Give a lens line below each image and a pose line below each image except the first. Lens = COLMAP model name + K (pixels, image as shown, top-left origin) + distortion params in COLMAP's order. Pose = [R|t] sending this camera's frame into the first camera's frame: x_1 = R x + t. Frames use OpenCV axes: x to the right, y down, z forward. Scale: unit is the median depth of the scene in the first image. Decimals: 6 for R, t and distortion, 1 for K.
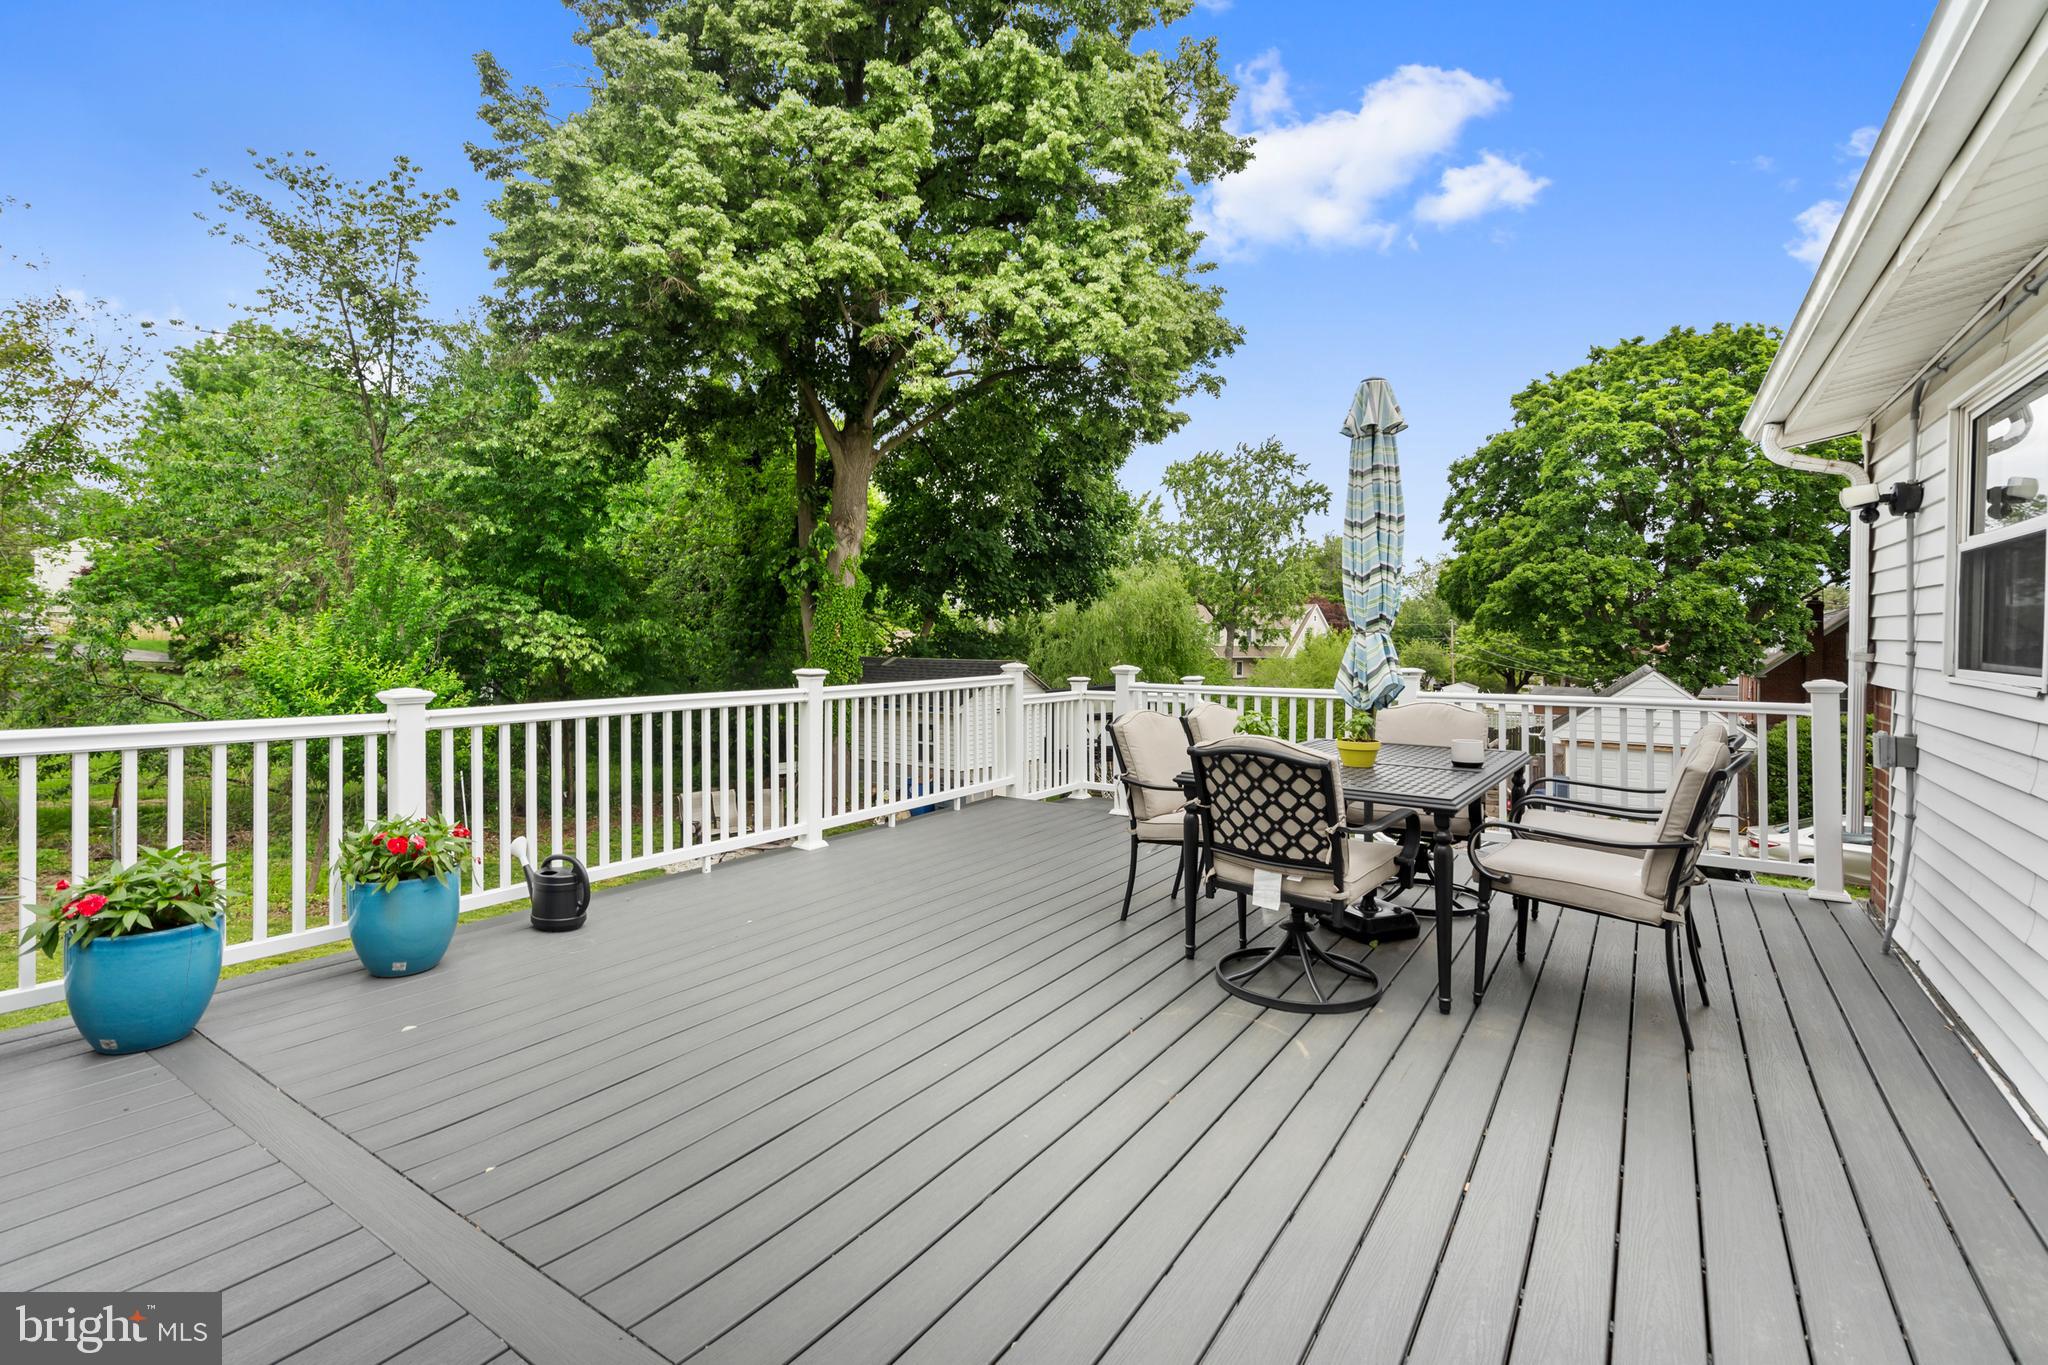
lens RADIAL K [[928.6, 0, 1022.6], [0, 928.6, 670.0], [0, 0, 1]] dist [-0.004381, 0.000729]
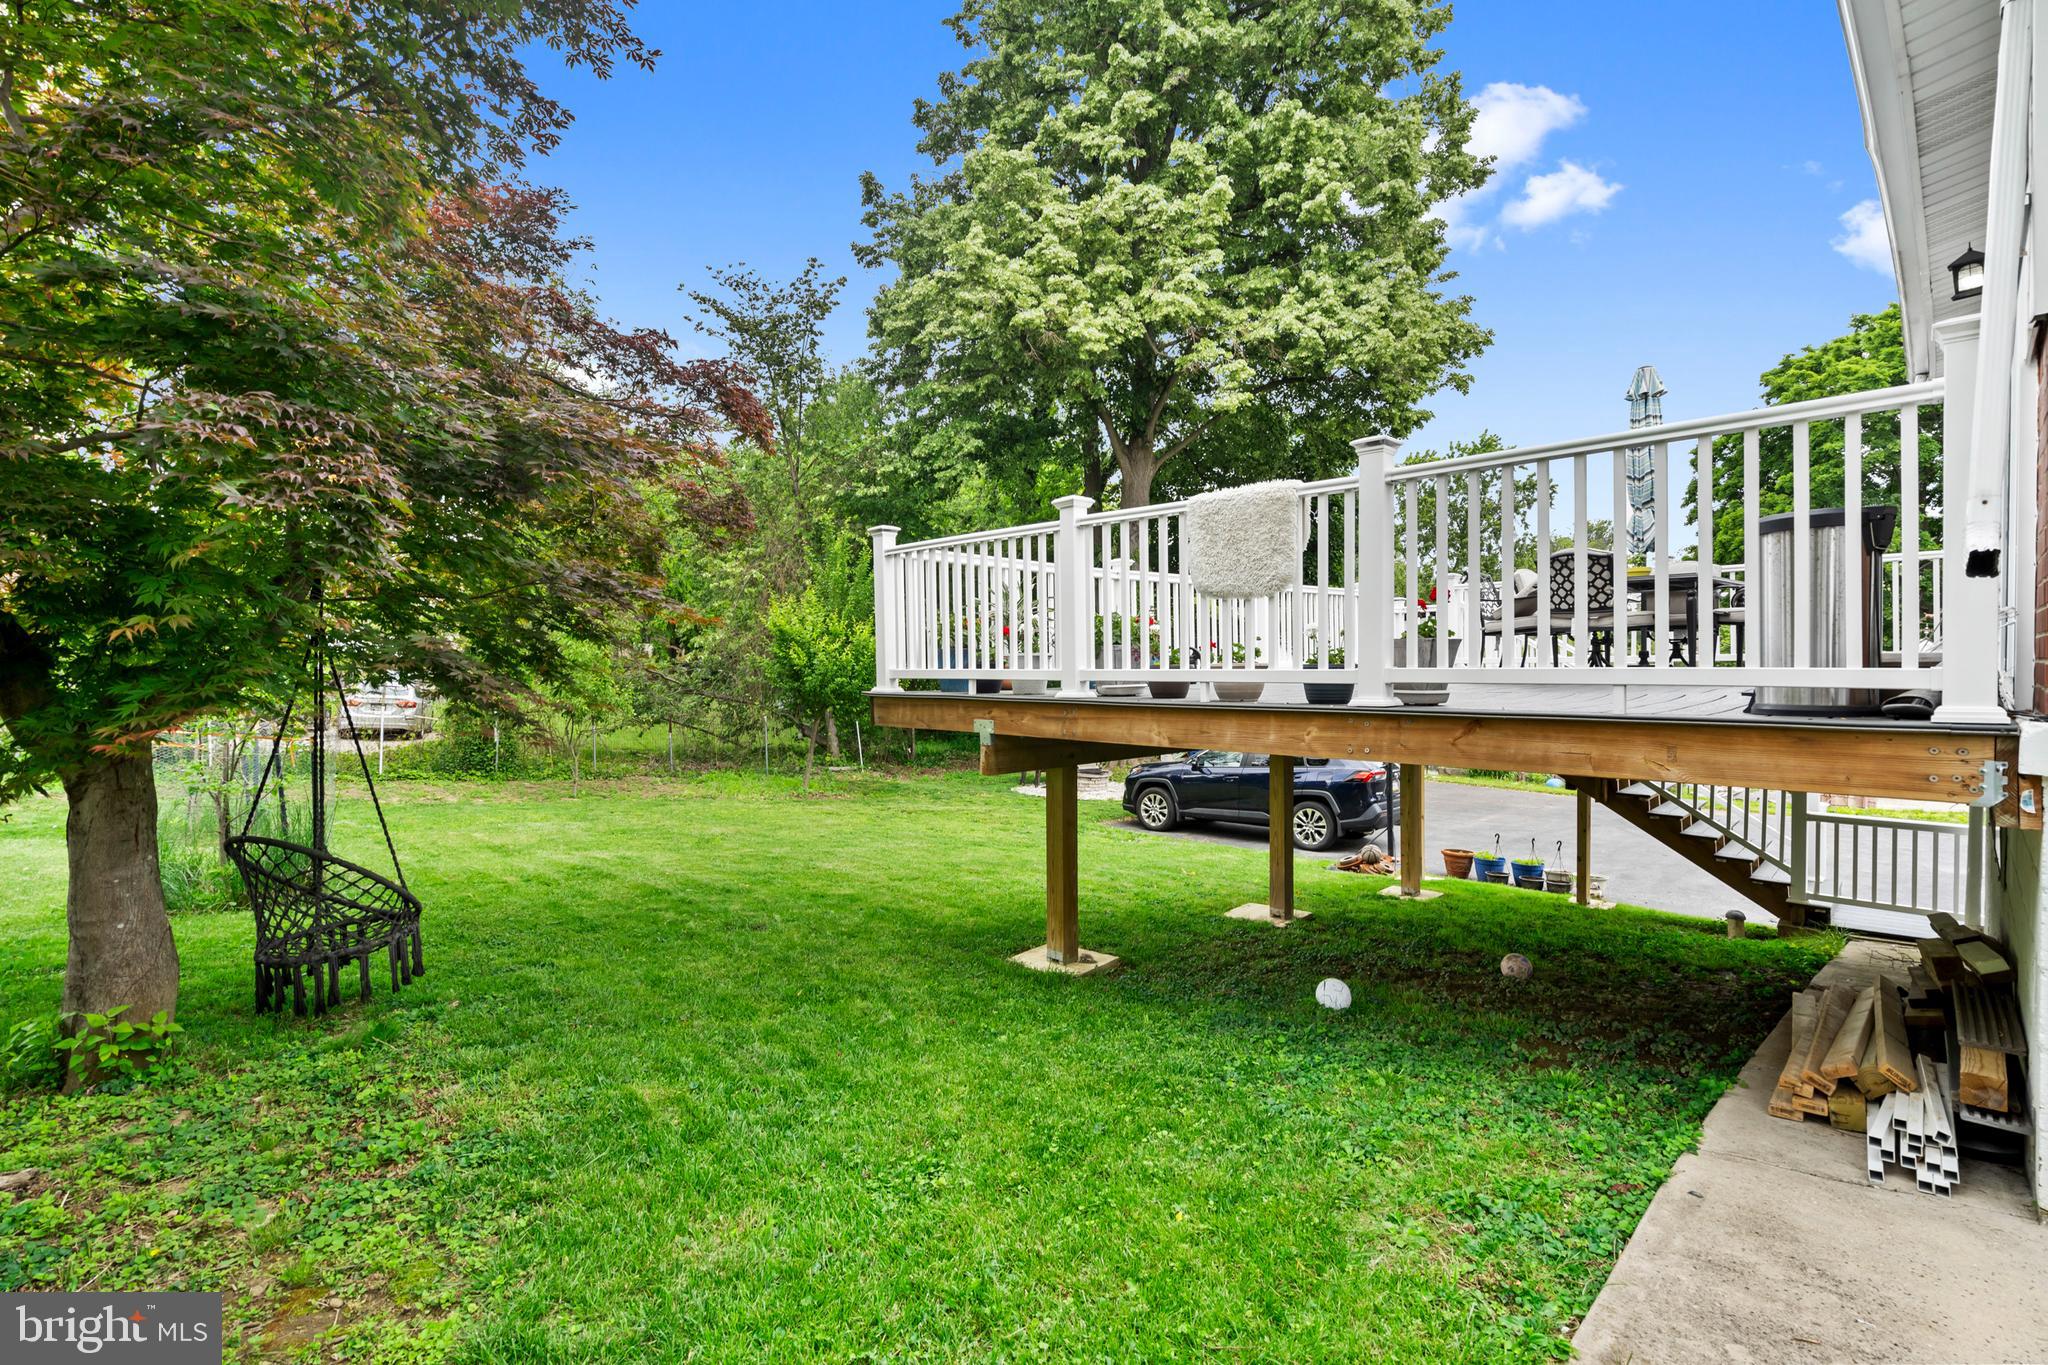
lens RADIAL K [[910.0, 0, 1026.7], [0, 910.0, 714.8], [0, 0, 1]] dist [-0.036629, 0.025809]
pose [[0.979309, -0.006633, -0.202264, -0.118837], [0.012423, 0.999548, 0.027367, 0.079225], [0.201991, -0.029313, 0.978949, -0.253581]]
